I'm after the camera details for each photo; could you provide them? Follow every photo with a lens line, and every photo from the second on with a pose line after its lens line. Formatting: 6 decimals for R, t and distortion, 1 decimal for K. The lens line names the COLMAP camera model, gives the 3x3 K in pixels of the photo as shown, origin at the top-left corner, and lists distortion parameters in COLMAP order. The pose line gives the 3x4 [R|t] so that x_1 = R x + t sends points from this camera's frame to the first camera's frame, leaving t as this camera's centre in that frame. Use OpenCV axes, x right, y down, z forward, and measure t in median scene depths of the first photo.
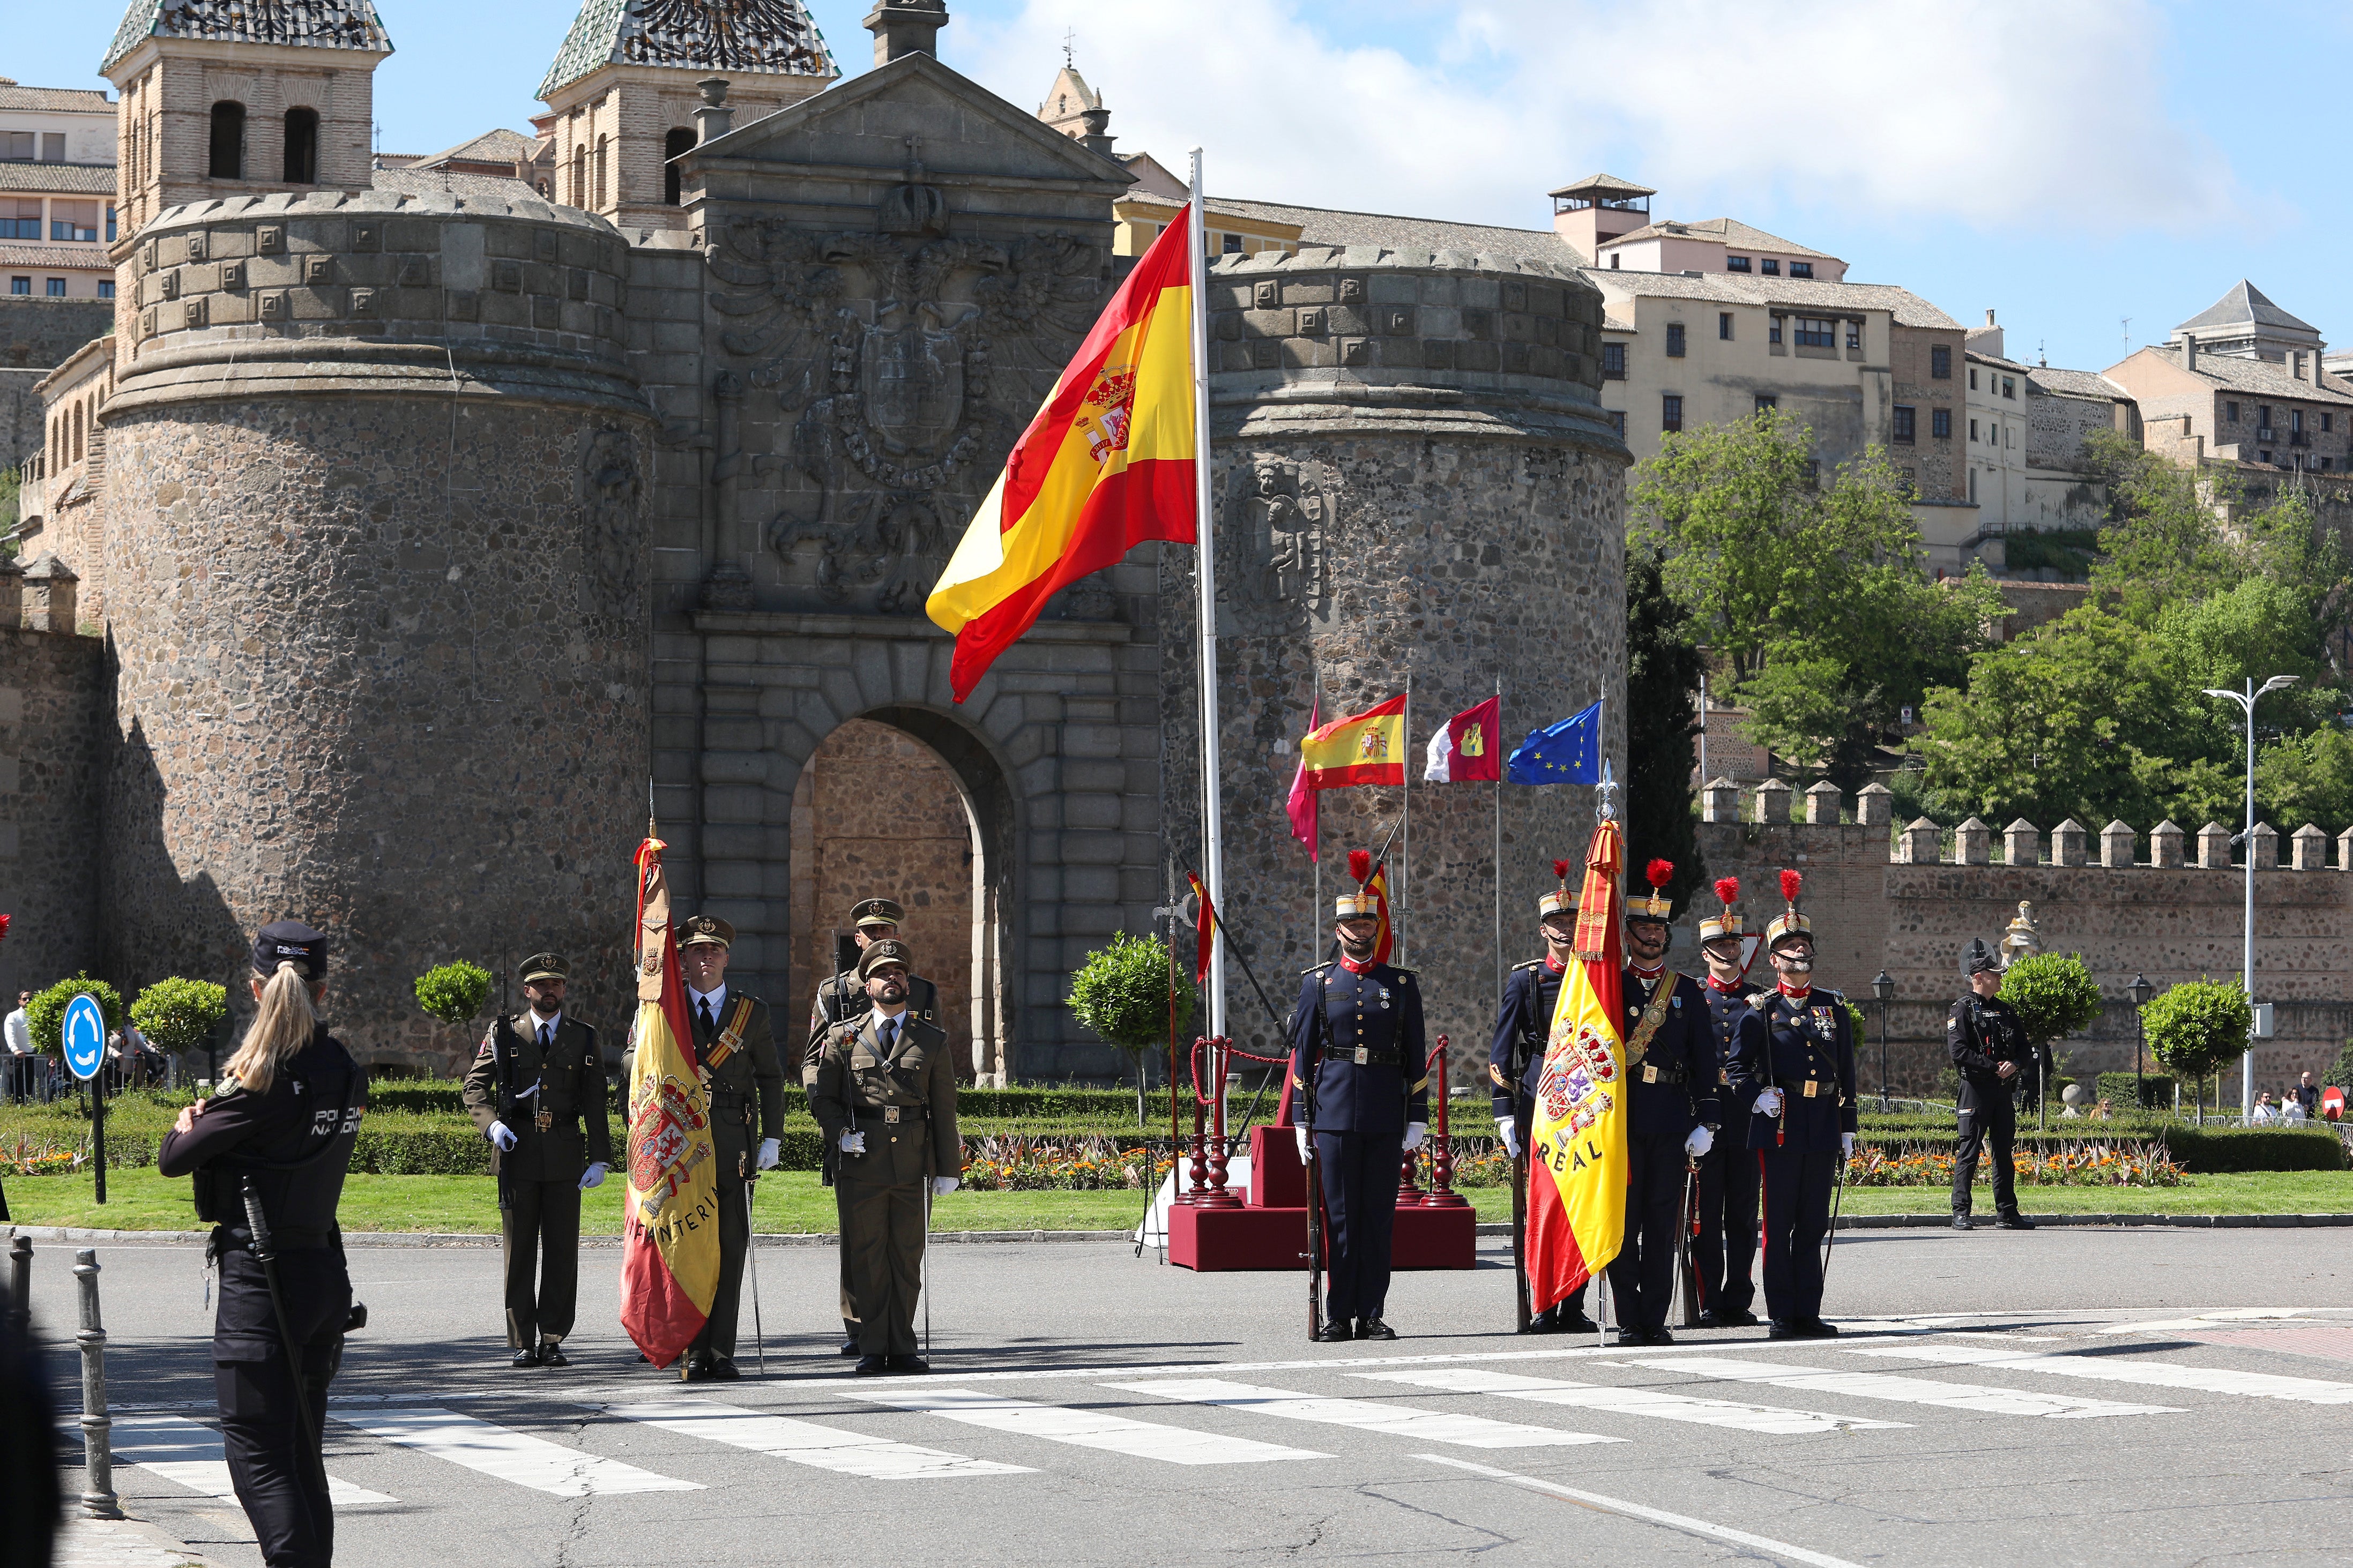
lens RADIAL K [[5219.6, 0, 1176.5], [0, 5219.6, 784.0], [0, 0, 1]] dist [-0.218214, 0.304976]
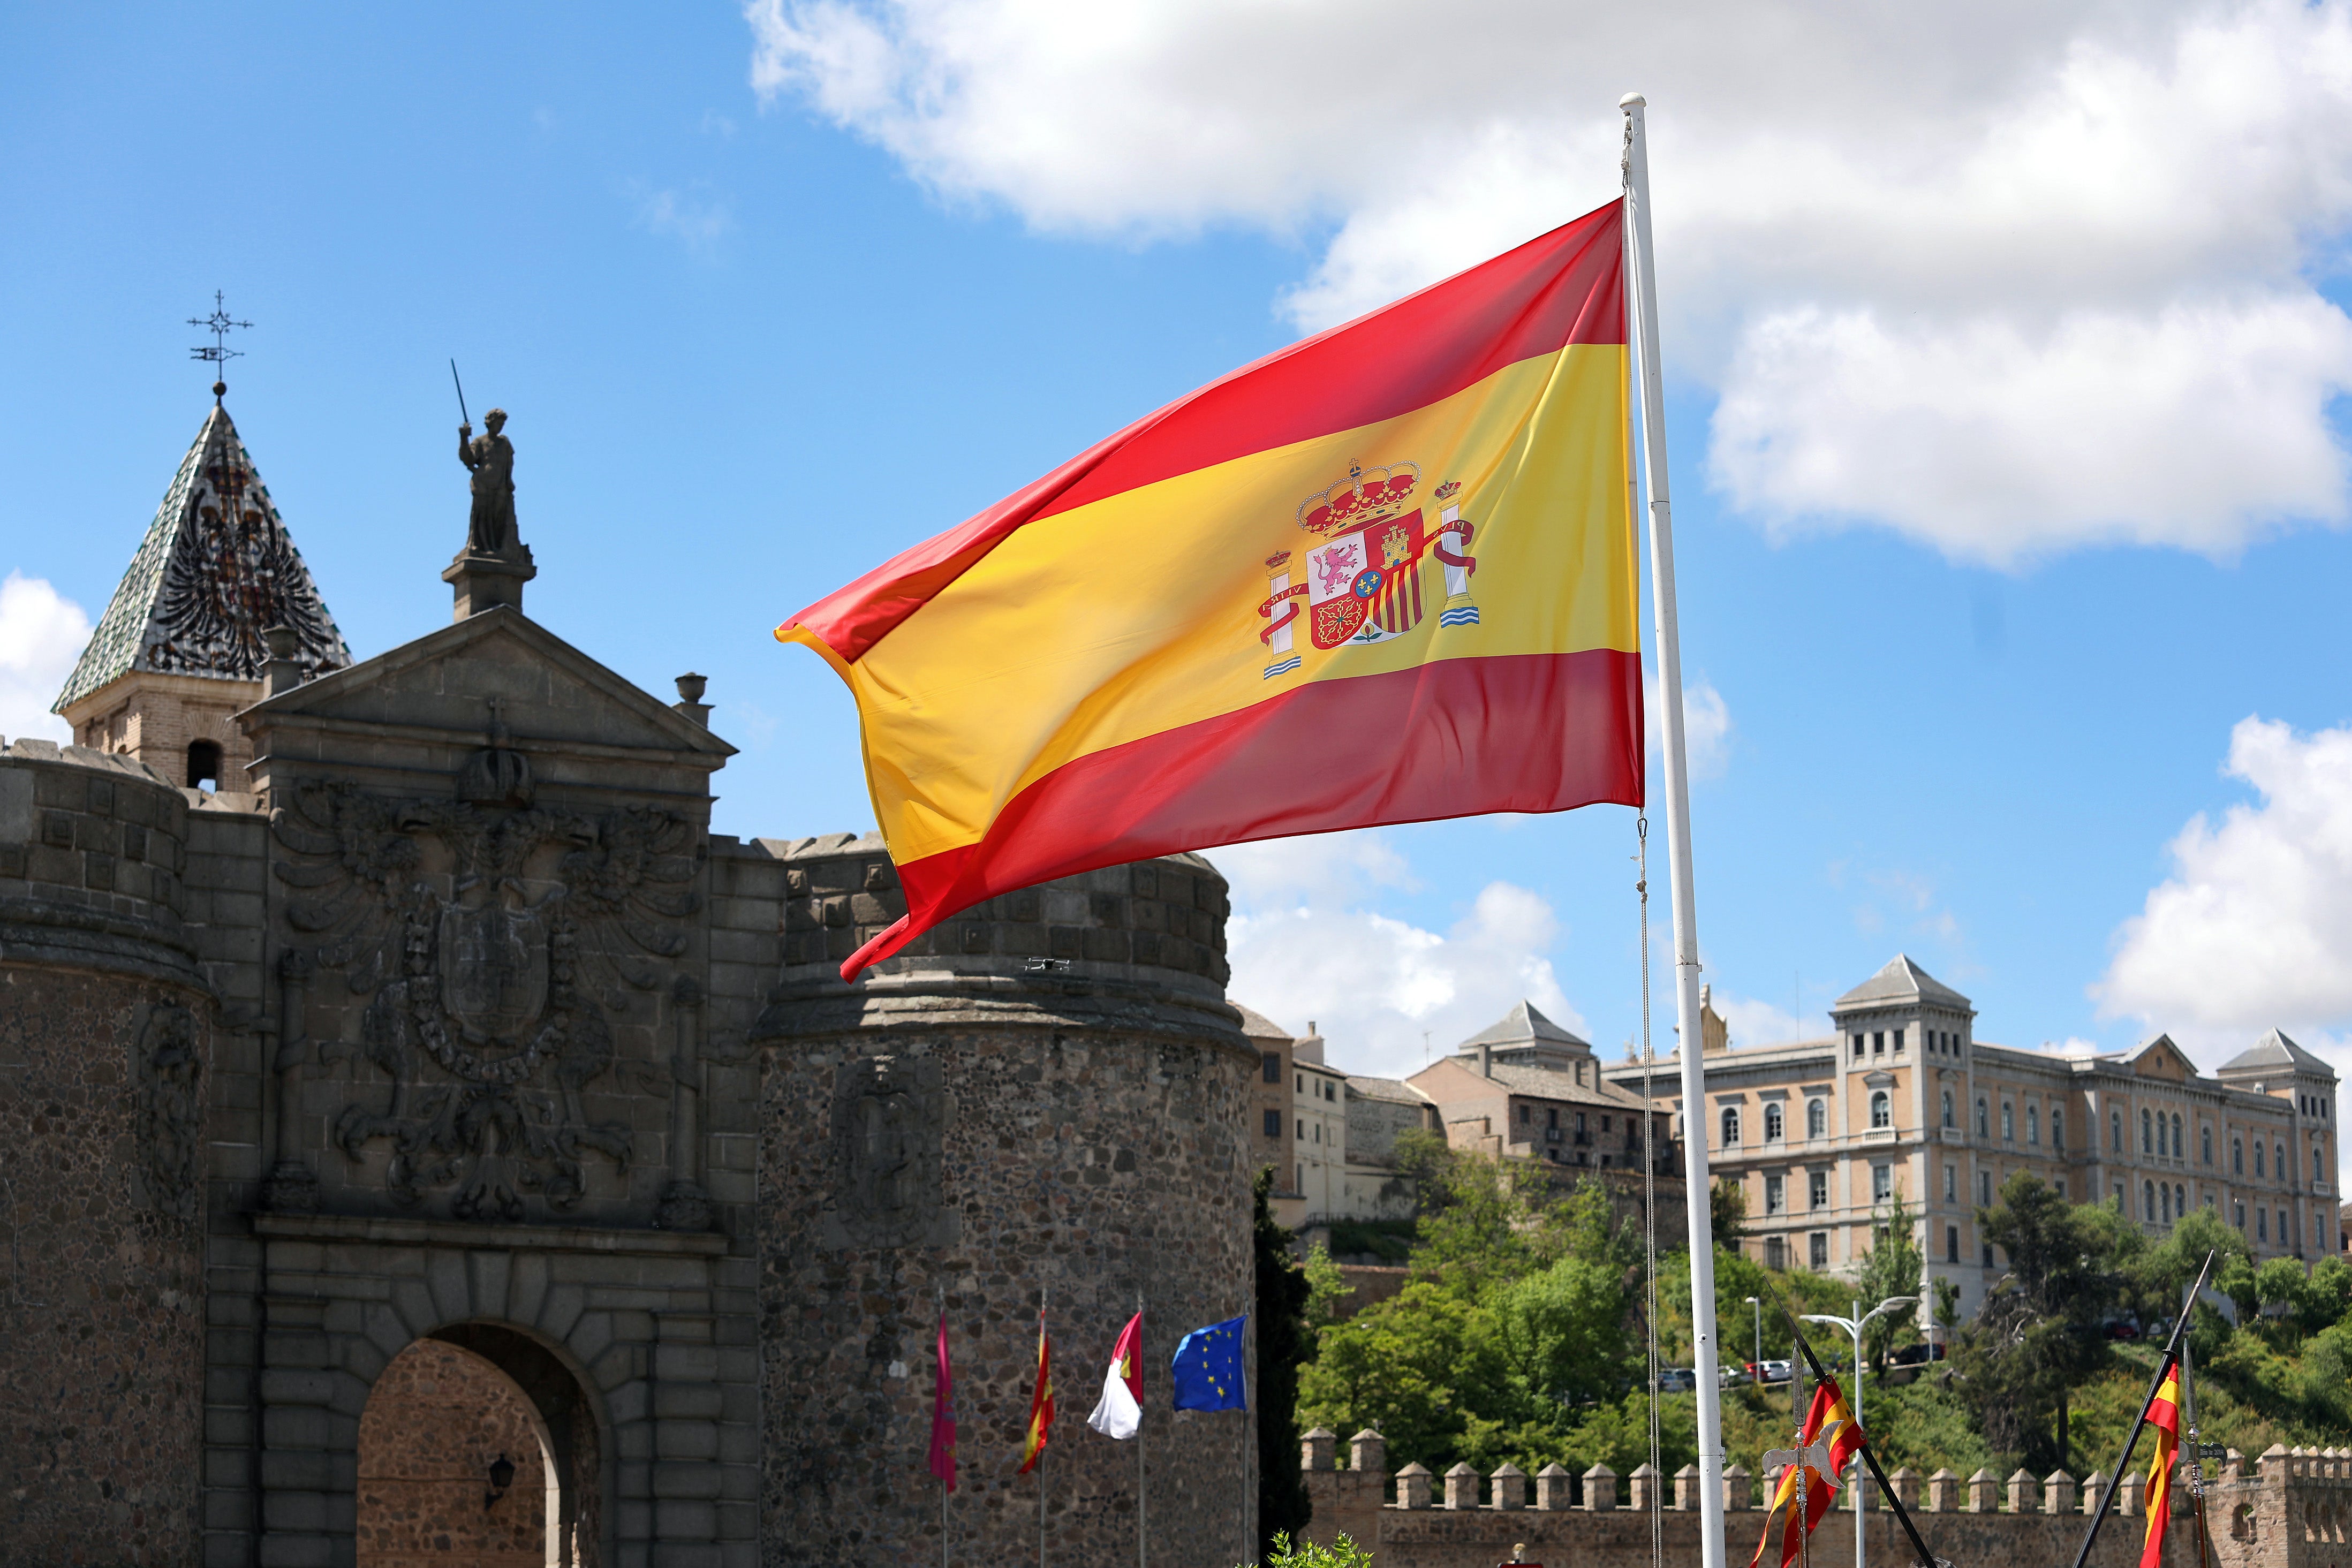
lens RADIAL K [[4682.6, 0, 1176.5], [0, 4682.6, 831.3], [0, 0, 1]] dist [-0.307116, 0.232155]
pose [[0.991394, 0.012185, 0.130342, -0.037974], [0.005221, 0.991187, -0.132370, 0.007480], [-0.130806, 0.131911, 0.982593, 0.181446]]
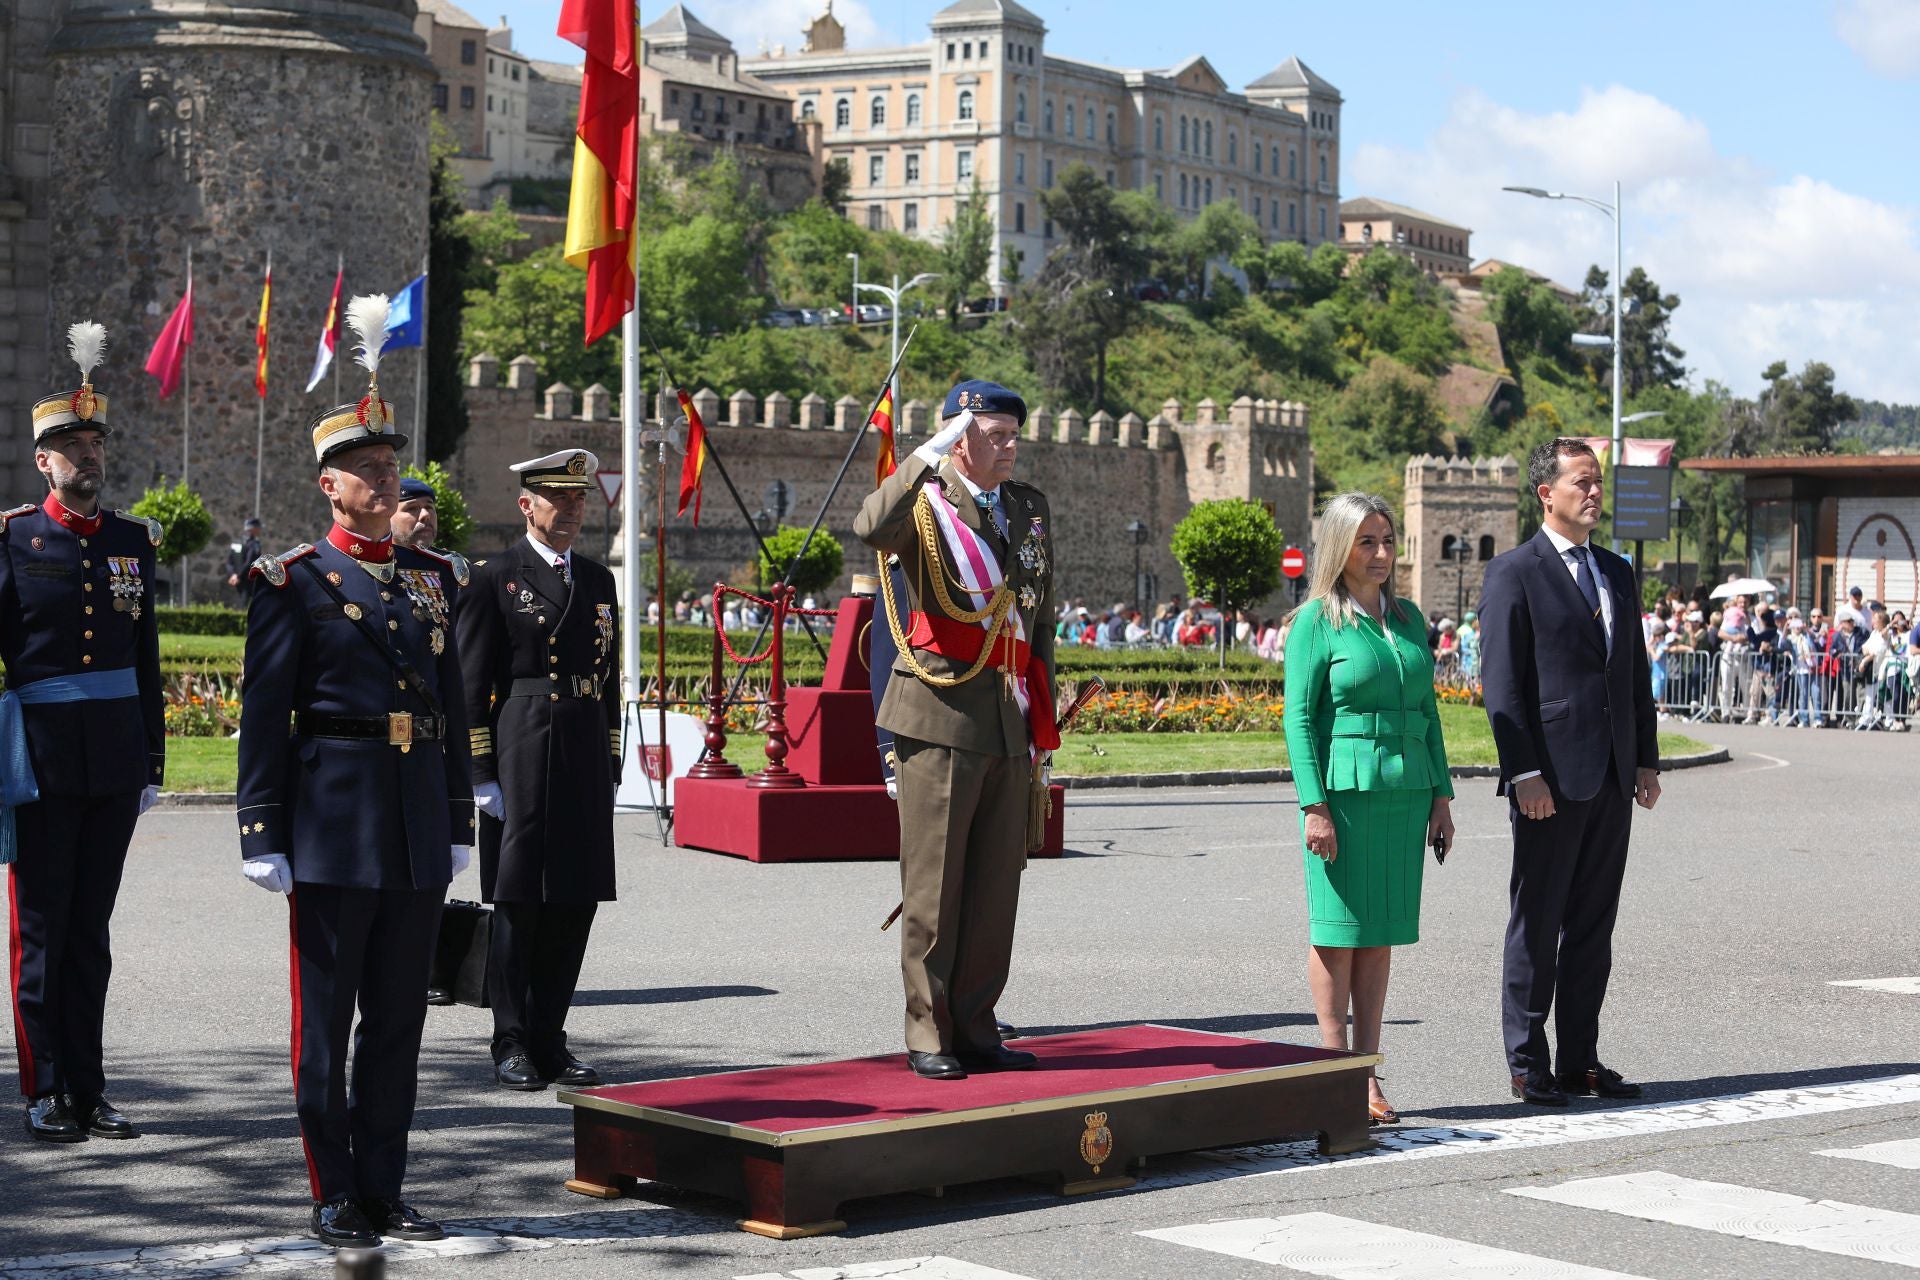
lens RADIAL K [[3822.7, 0, 960.4], [0, 3822.7, 678.6], [0, 0, 1]] dist [-0.307116, 0.232155]
pose [[0.960098, 0.004898, 0.279621, -0.041841], [-0.028022, 0.996500, 0.078758, 0.004227], [-0.278257, -0.083451, 0.956875, 0.120097]]
